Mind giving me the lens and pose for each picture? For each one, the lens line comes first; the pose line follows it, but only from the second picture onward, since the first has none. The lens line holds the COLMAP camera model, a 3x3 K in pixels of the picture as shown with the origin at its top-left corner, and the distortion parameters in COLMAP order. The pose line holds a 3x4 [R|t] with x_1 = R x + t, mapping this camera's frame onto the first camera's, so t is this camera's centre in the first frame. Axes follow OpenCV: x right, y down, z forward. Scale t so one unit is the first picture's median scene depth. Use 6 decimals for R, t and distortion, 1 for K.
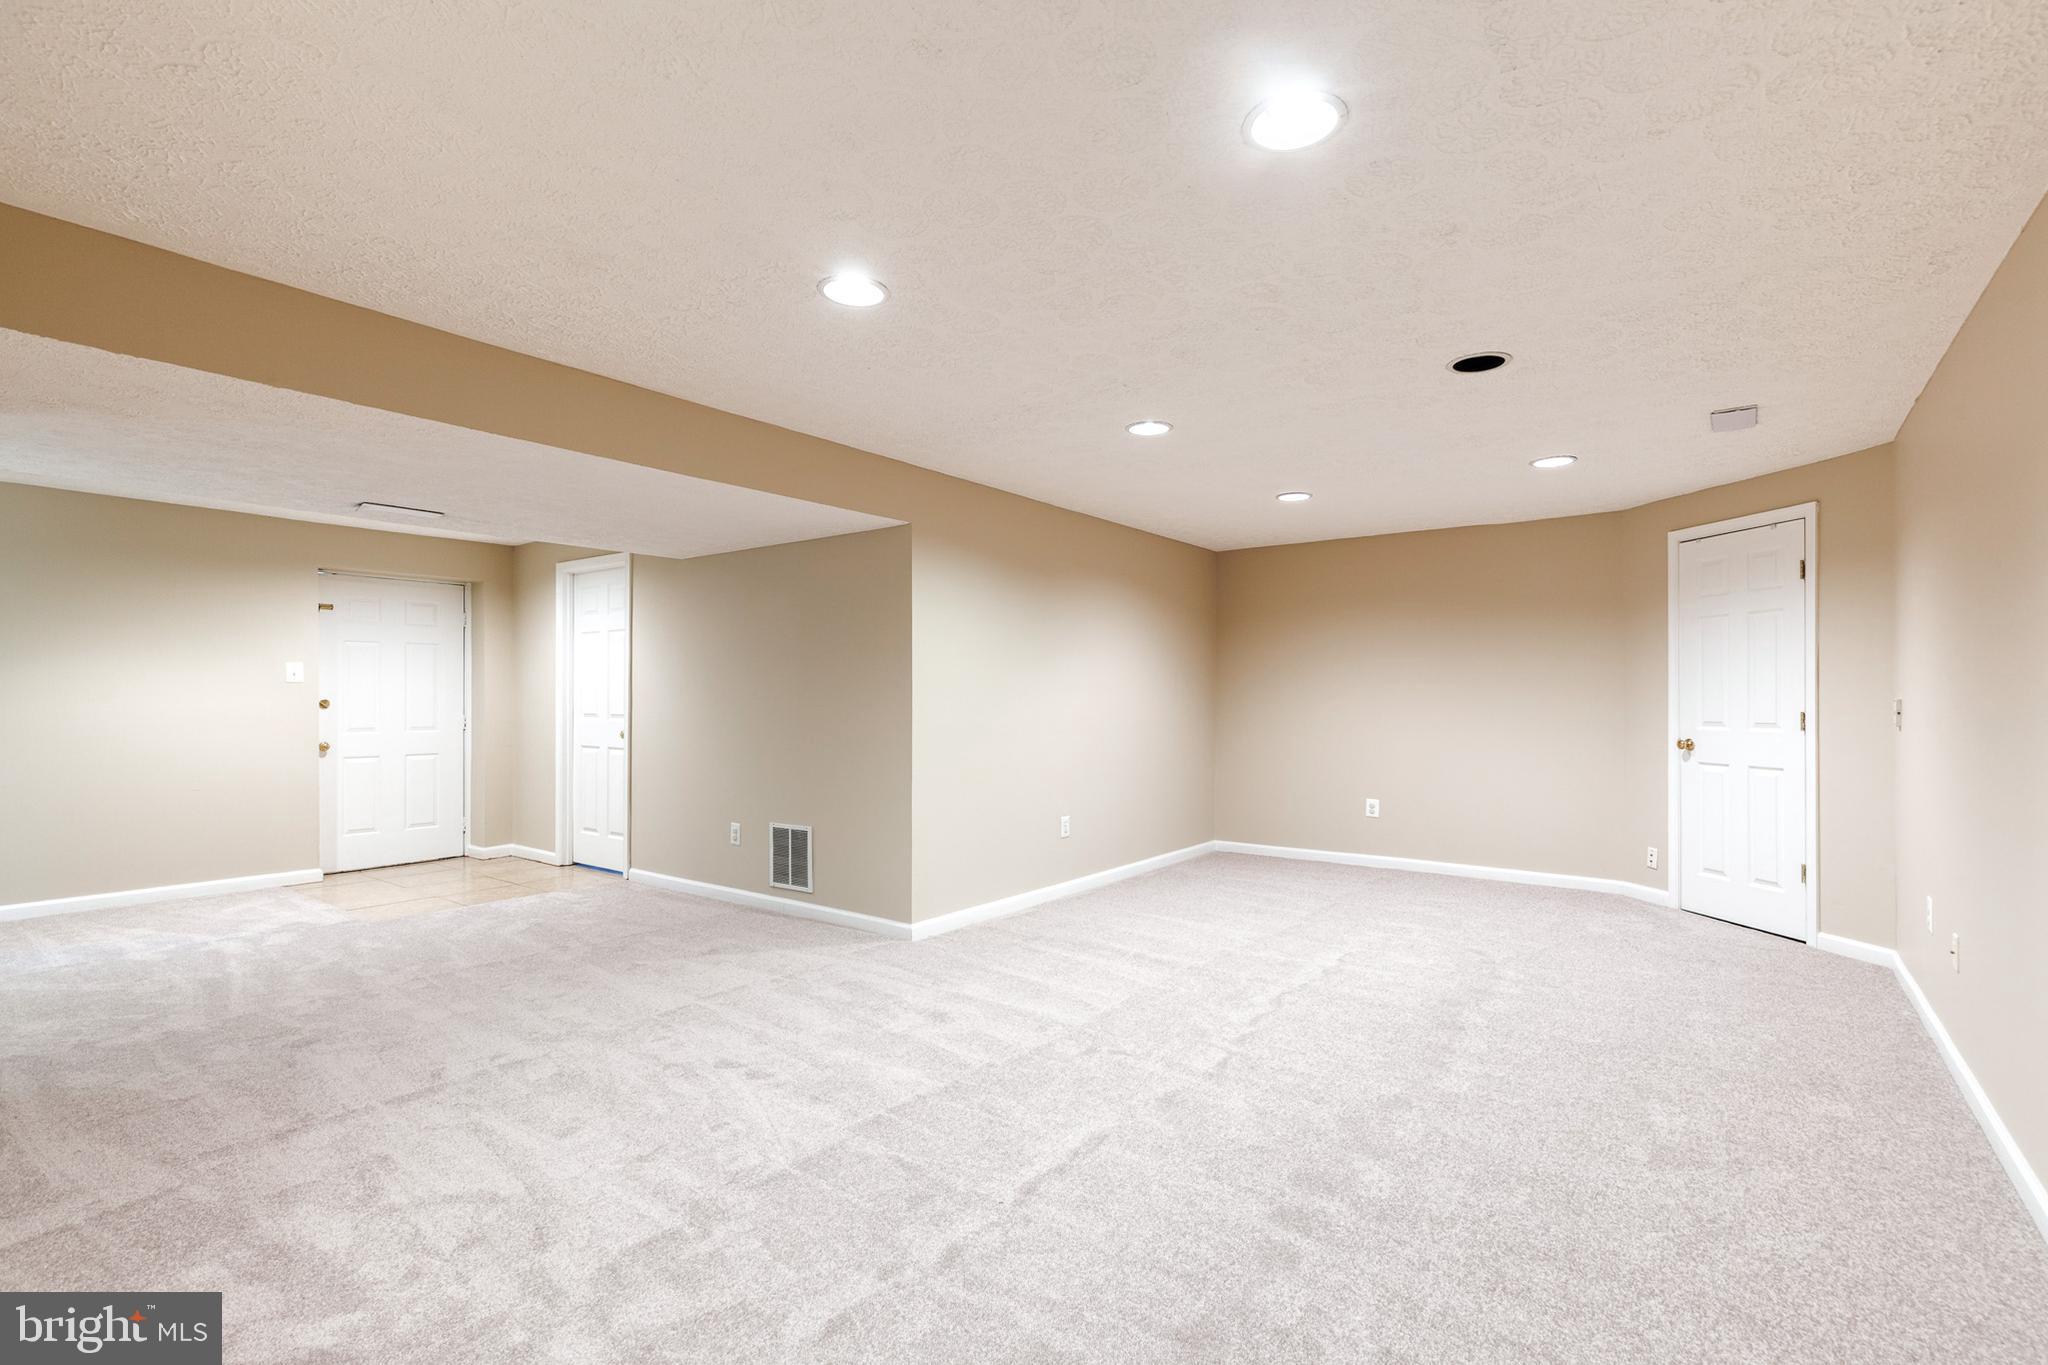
lens RADIAL K [[920.1, 0, 1072.9], [0, 920.1, 703.4], [0, 0, 1]] dist [0.004295, -0.001884]
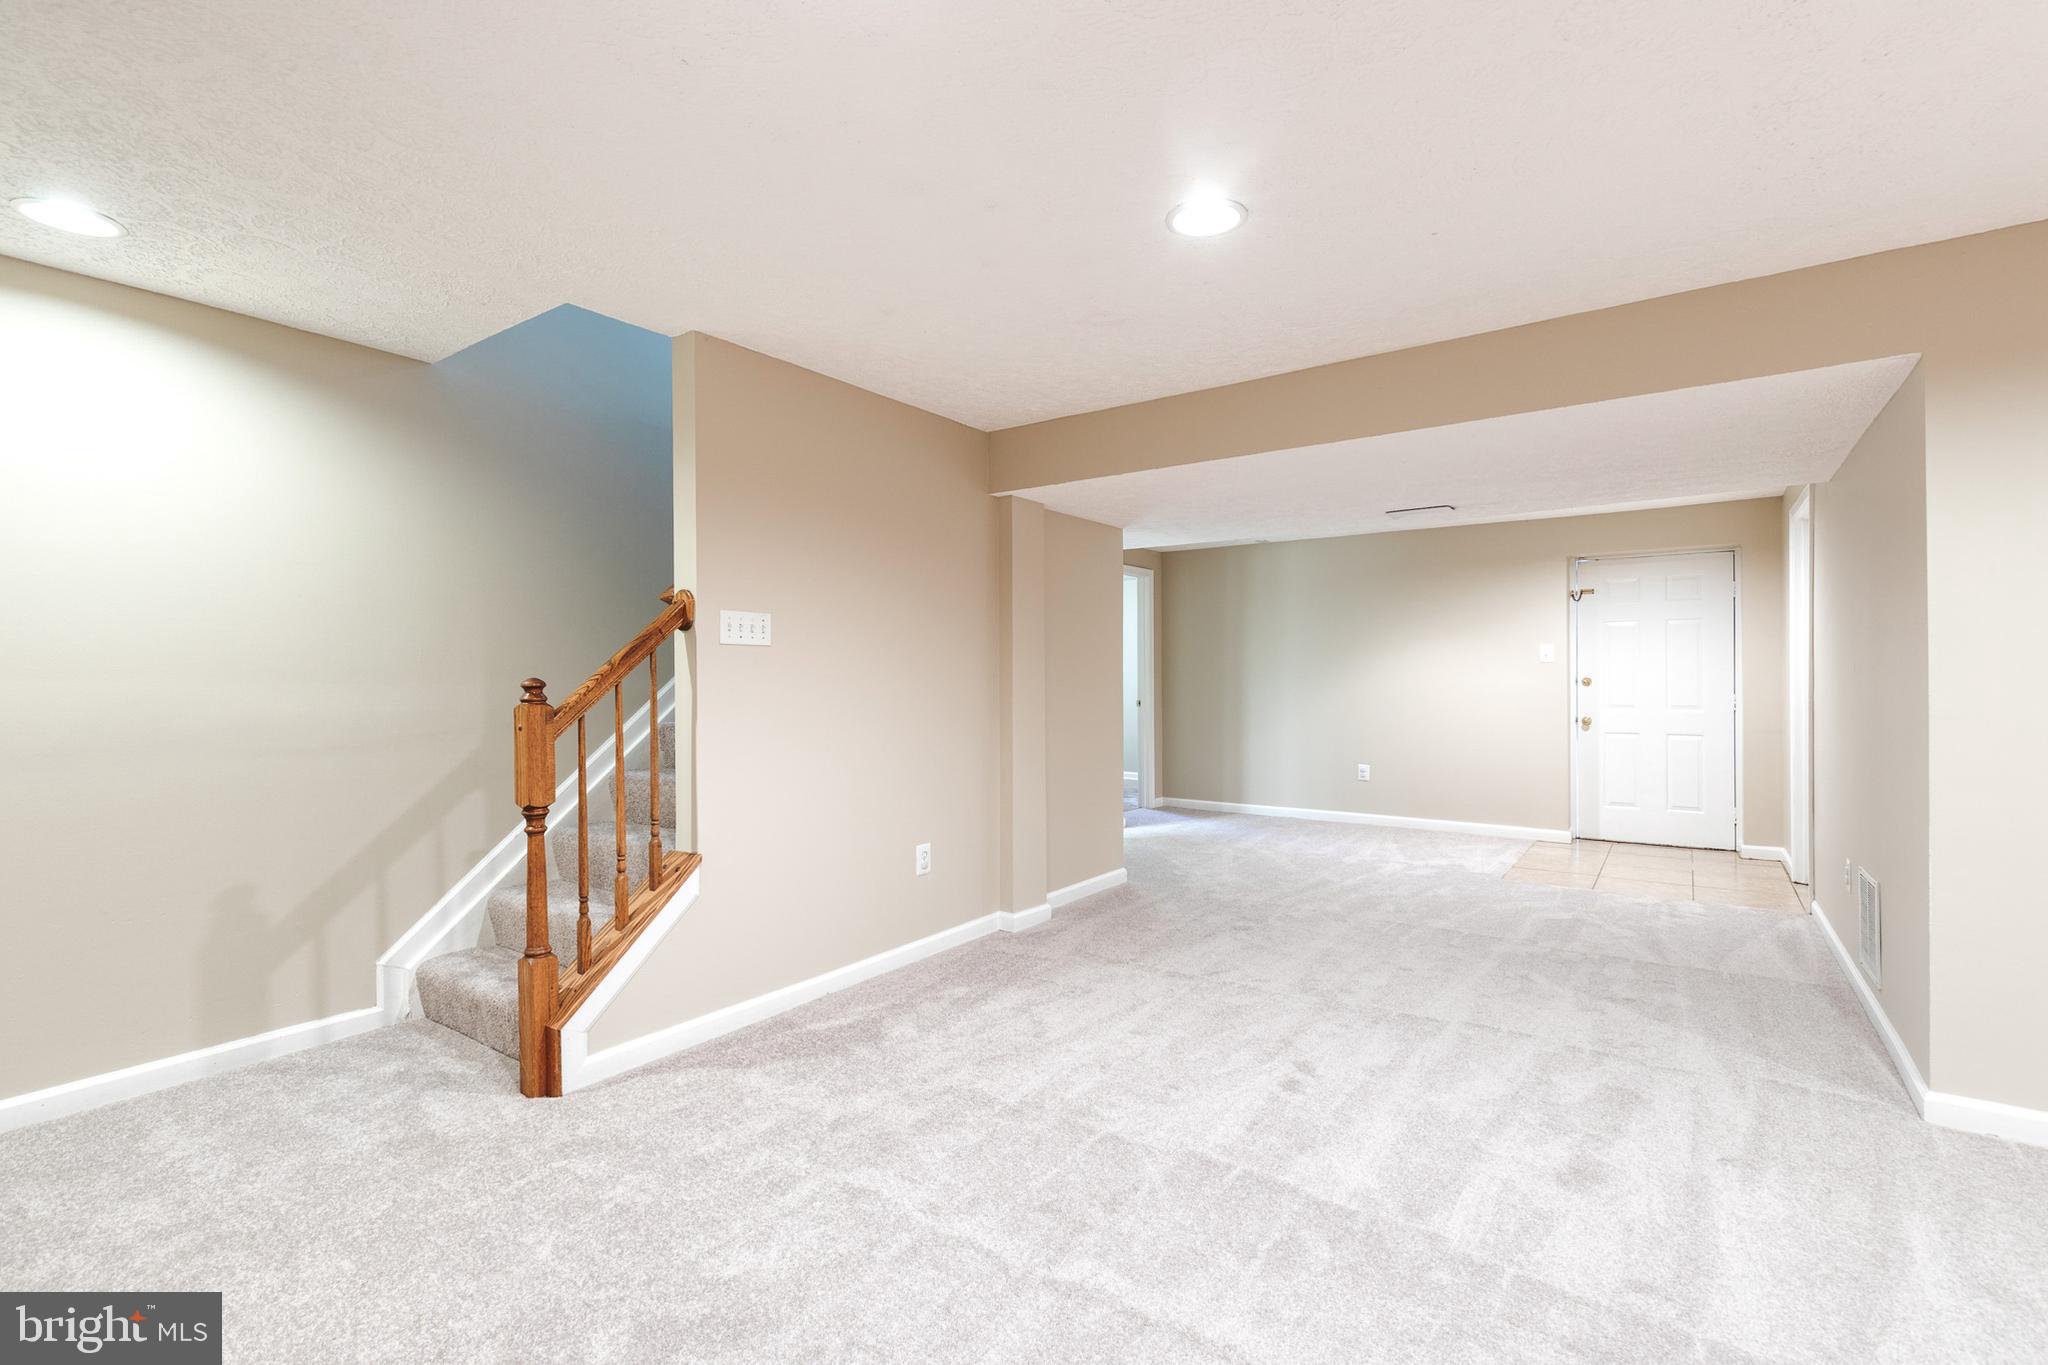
lens RADIAL K [[920.1, 0, 1027.8], [0, 920.1, 676.3], [0, 0, 1]] dist [0.004295, -0.001884]
pose [[0.005094, -0.001725, -0.999986, 0.498313], [-0.003920, 0.999991, -0.001745, -0.002771], [0.999979, 0.003928, 0.005087, 0.626340]]
